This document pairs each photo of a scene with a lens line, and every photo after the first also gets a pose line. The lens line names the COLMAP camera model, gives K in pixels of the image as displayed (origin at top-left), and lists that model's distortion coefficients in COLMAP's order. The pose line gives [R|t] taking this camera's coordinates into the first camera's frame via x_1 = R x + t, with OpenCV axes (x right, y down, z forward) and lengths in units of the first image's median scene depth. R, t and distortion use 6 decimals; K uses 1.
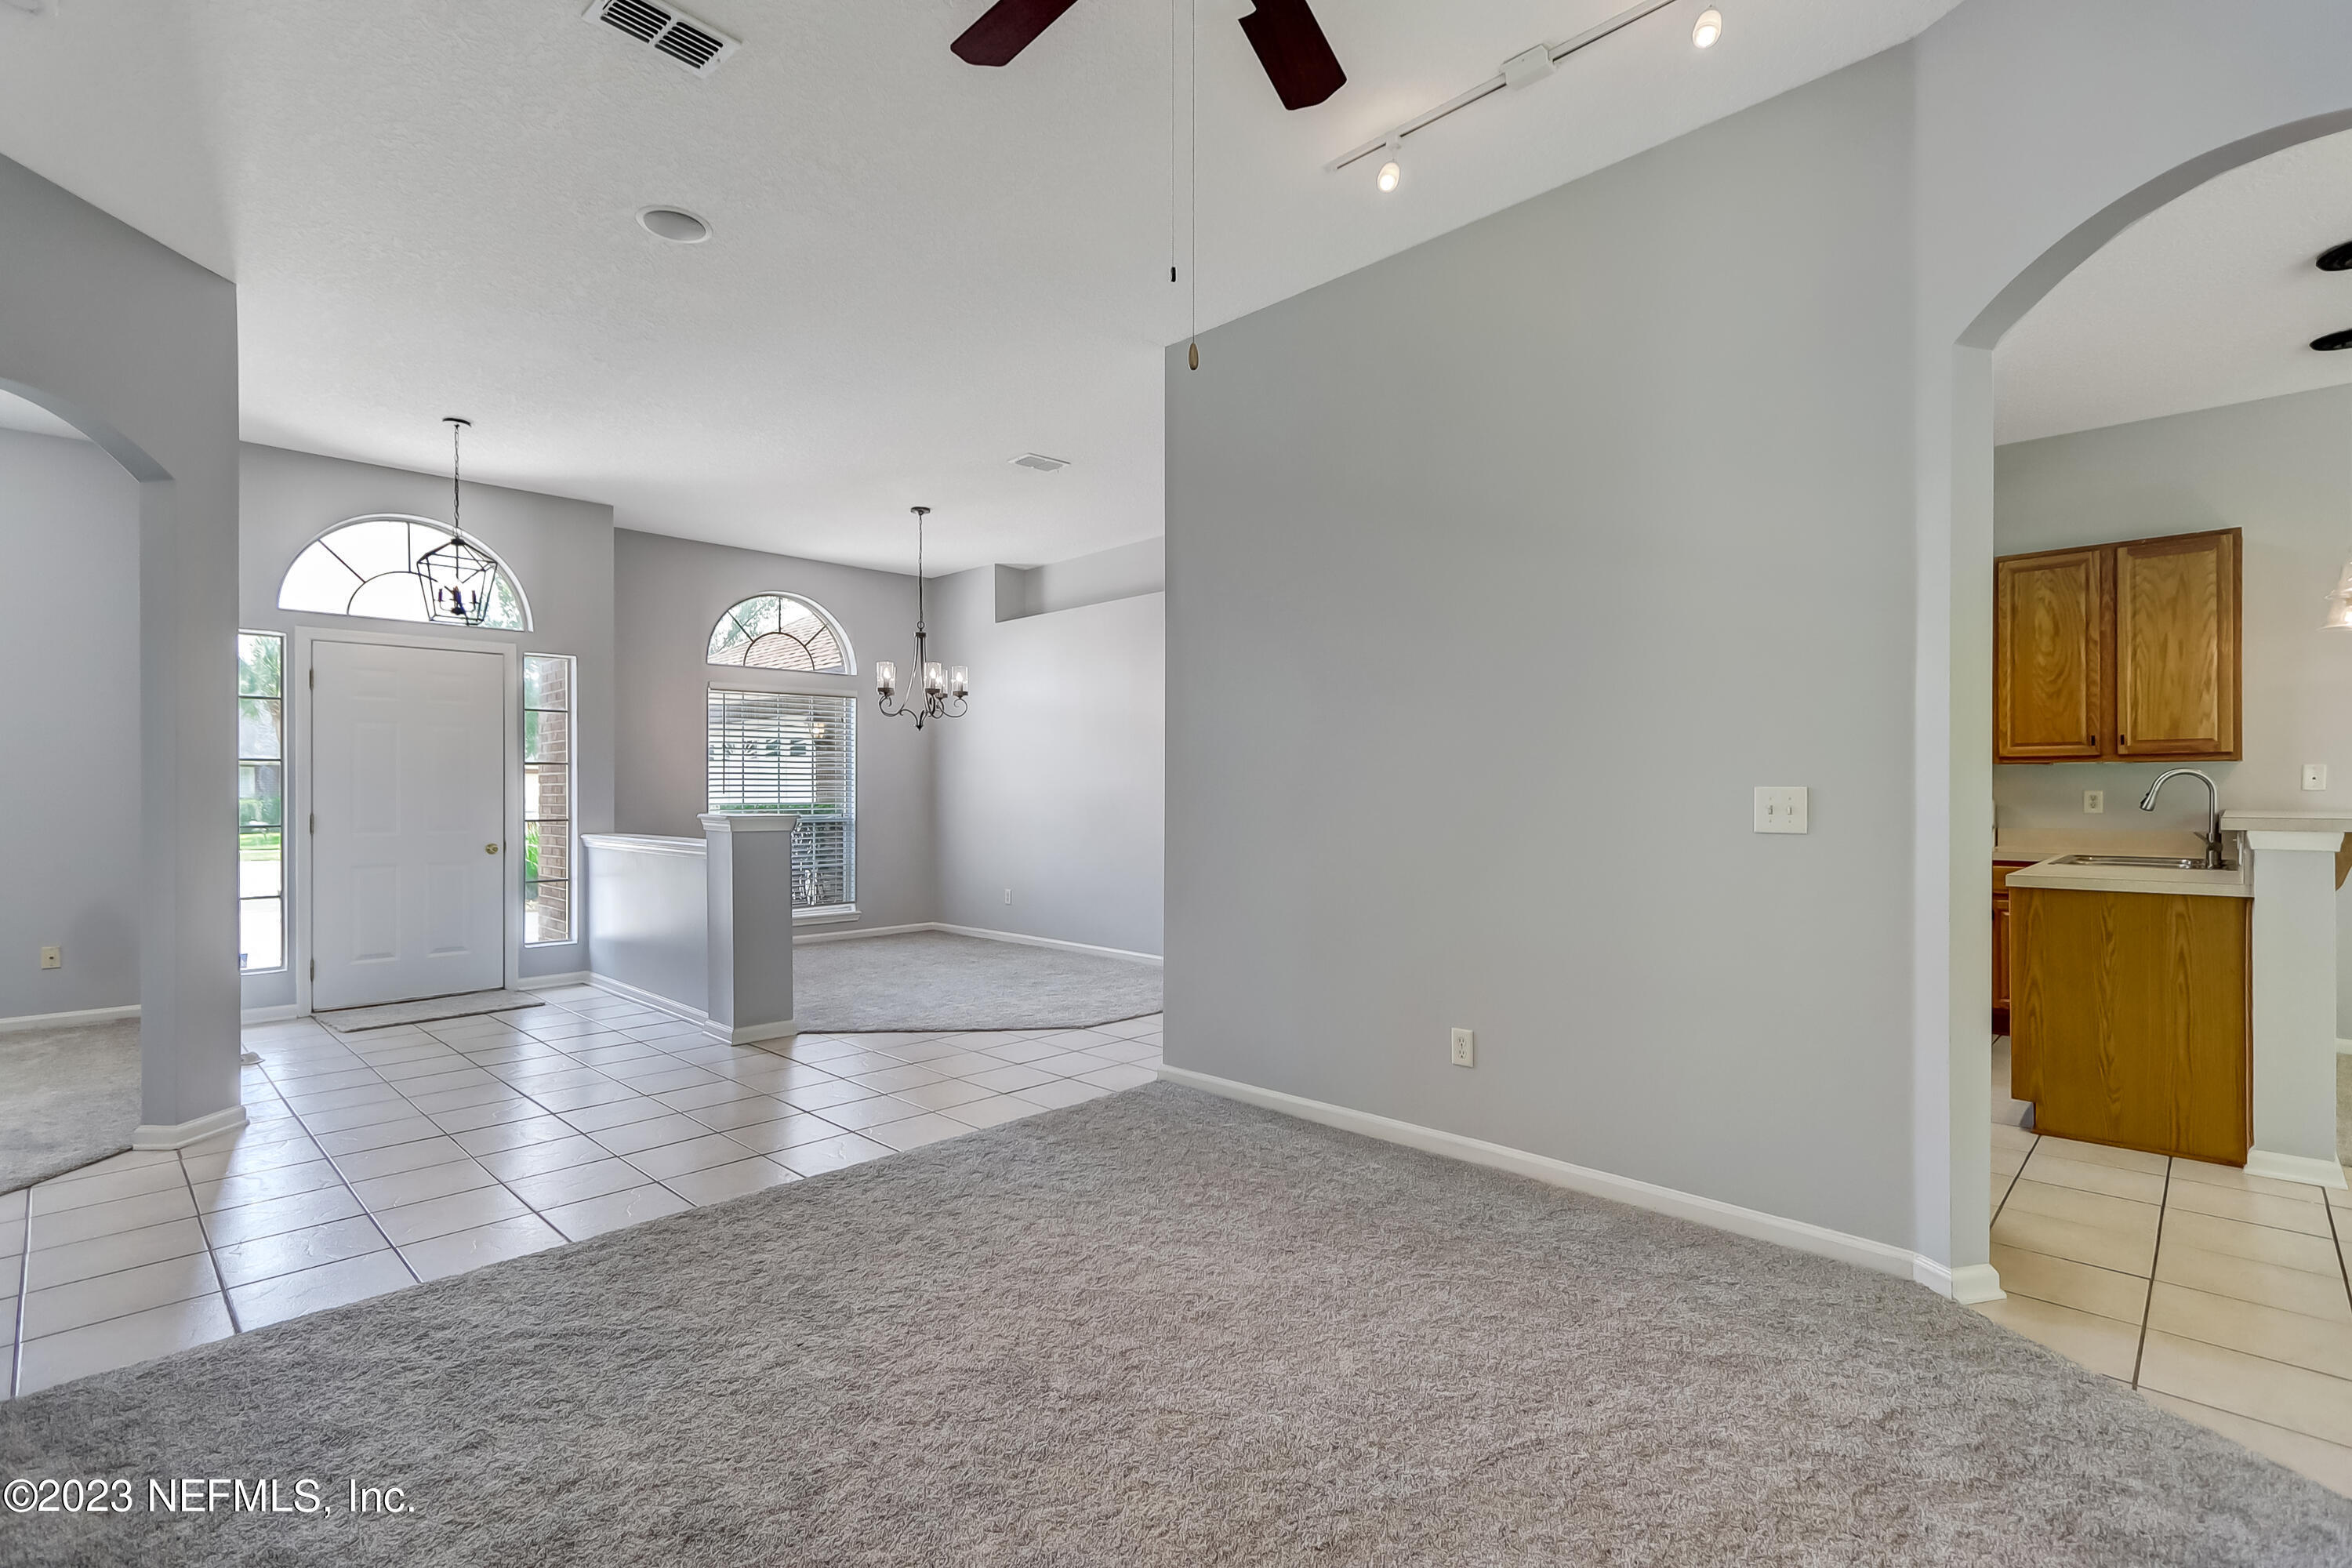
lens RADIAL K [[1077.7, 0, 1173.2], [0, 1077.7, 781.7], [0, 0, 1]] dist [0.000905, 0.000655]
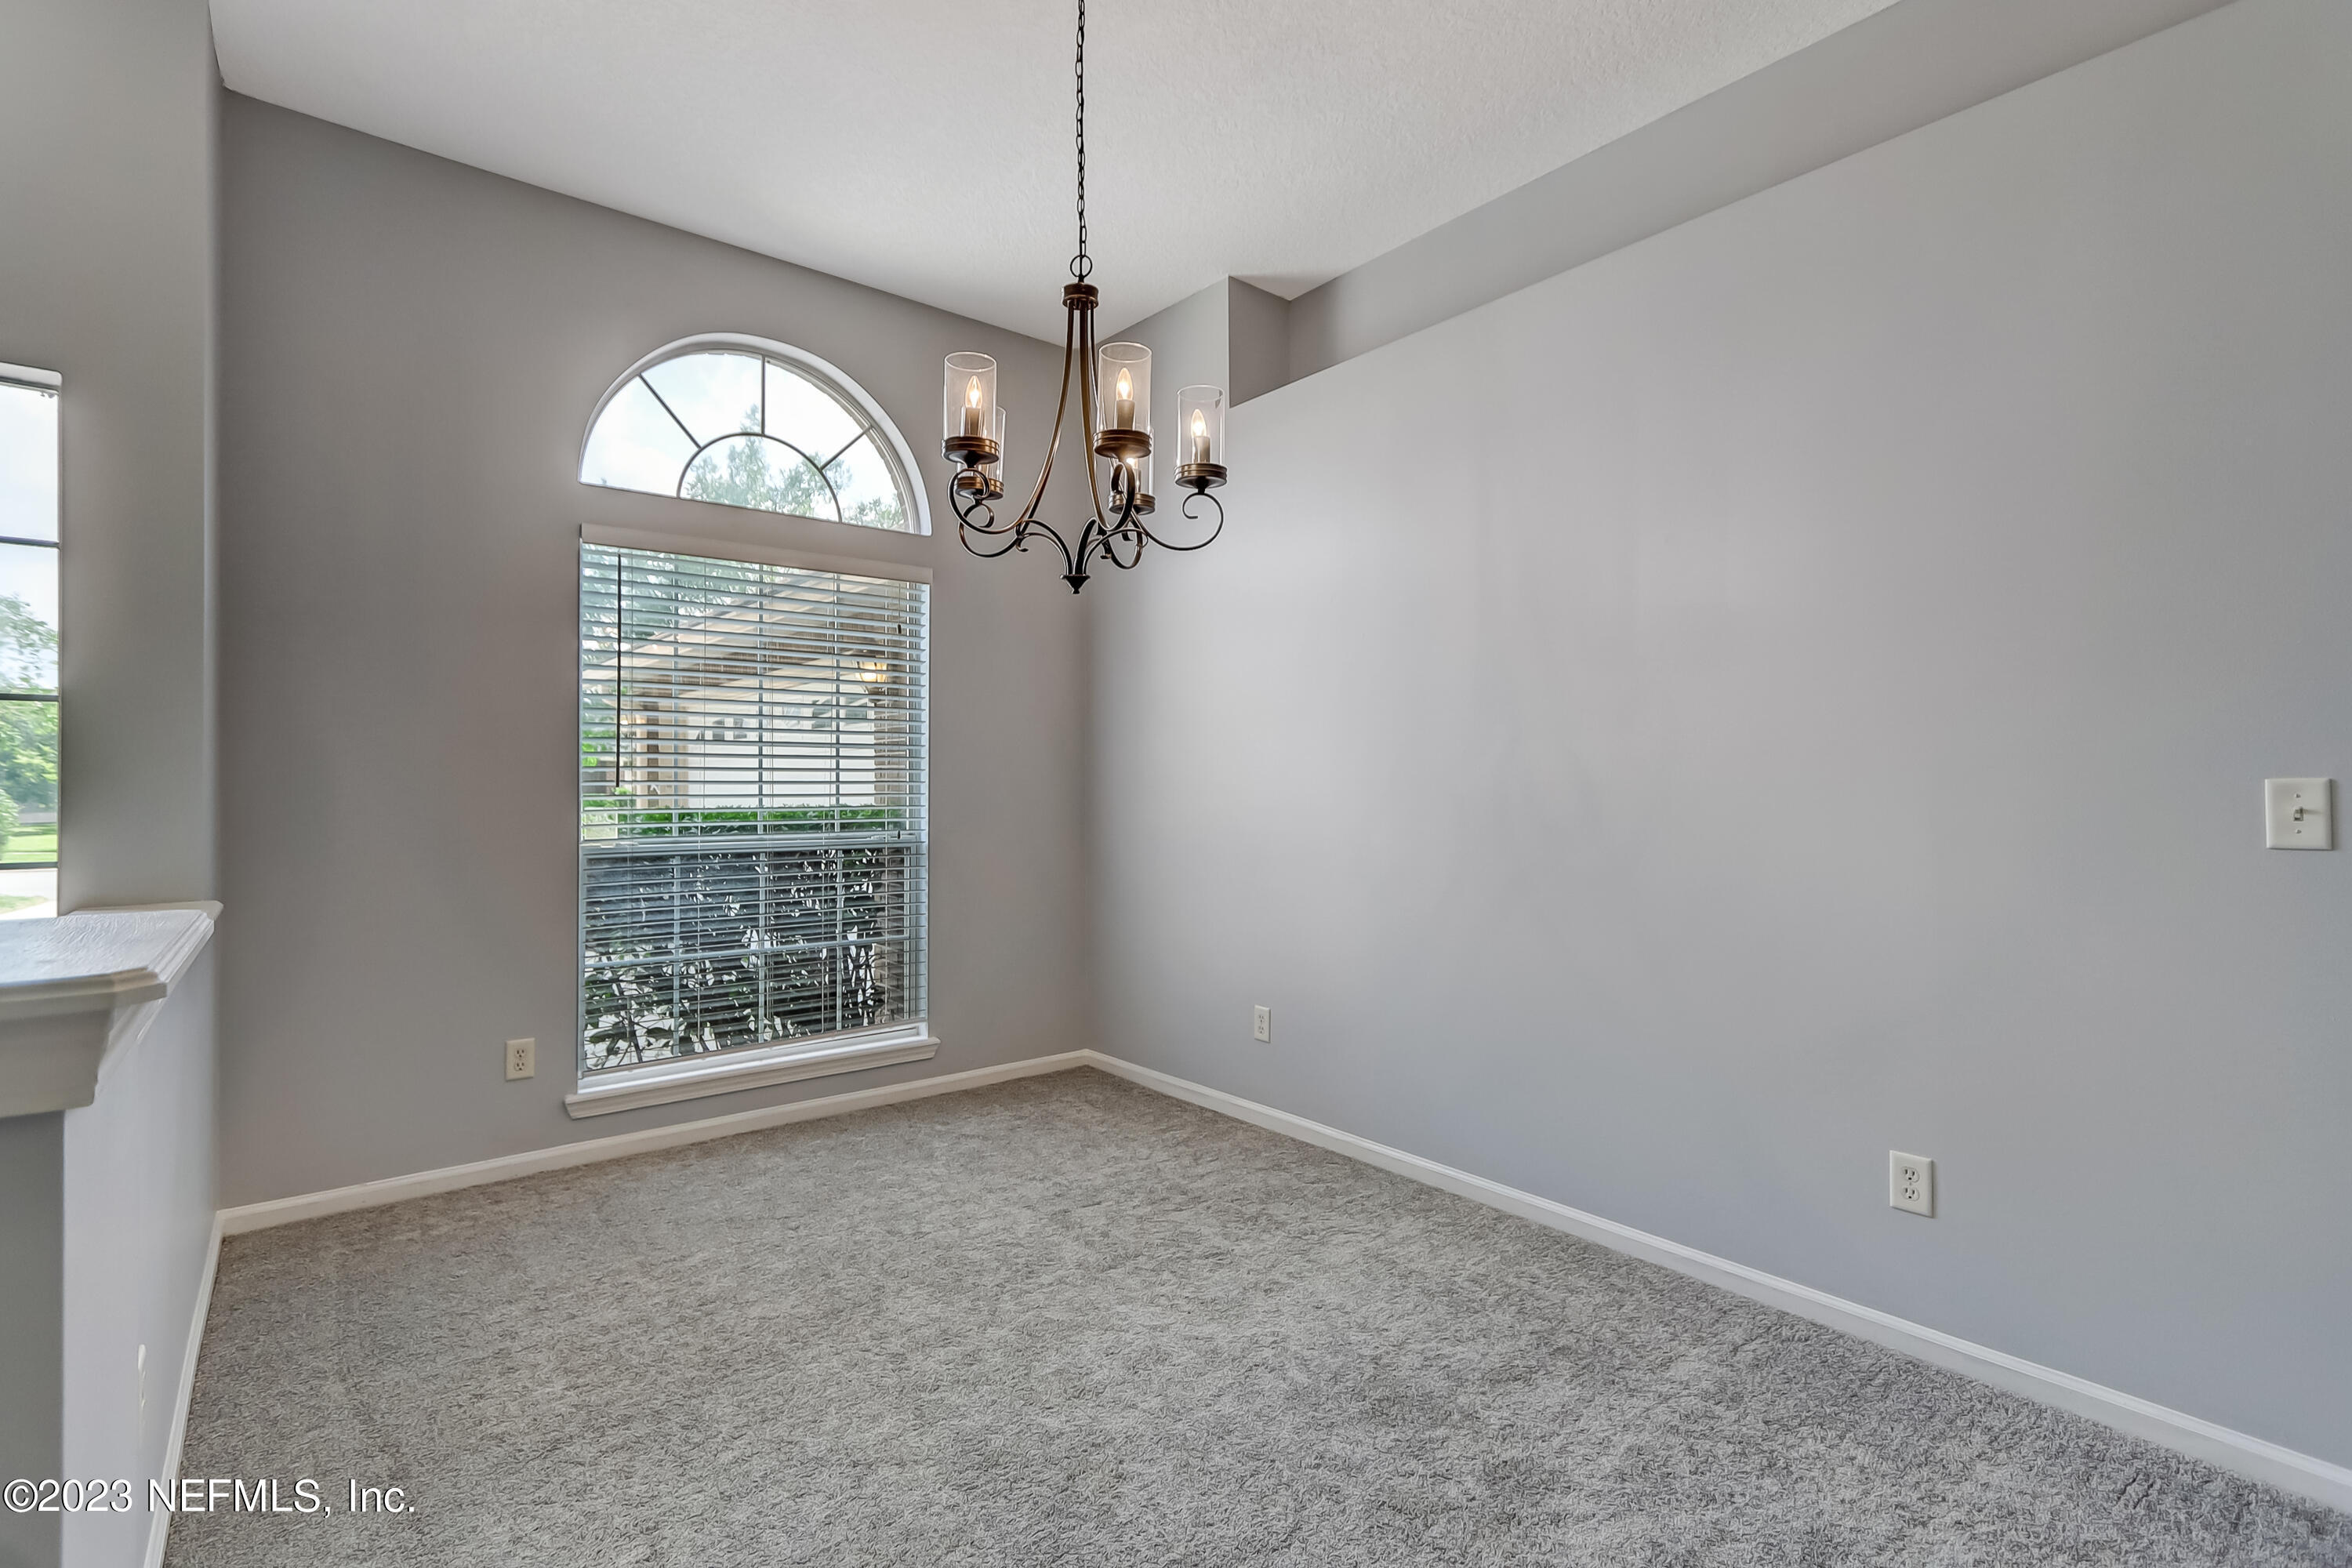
lens RADIAL K [[1077.7, 0, 1173.2], [0, 1077.7, 781.7], [0, 0, 1]] dist [0.000905, 0.000655]
pose [[0.993574, 0.002921, -0.113147, -0.136604], [-0.002052, 0.999967, 0.007799, 0.004961], [0.113166, -0.007517, 0.993548, 0.548319]]
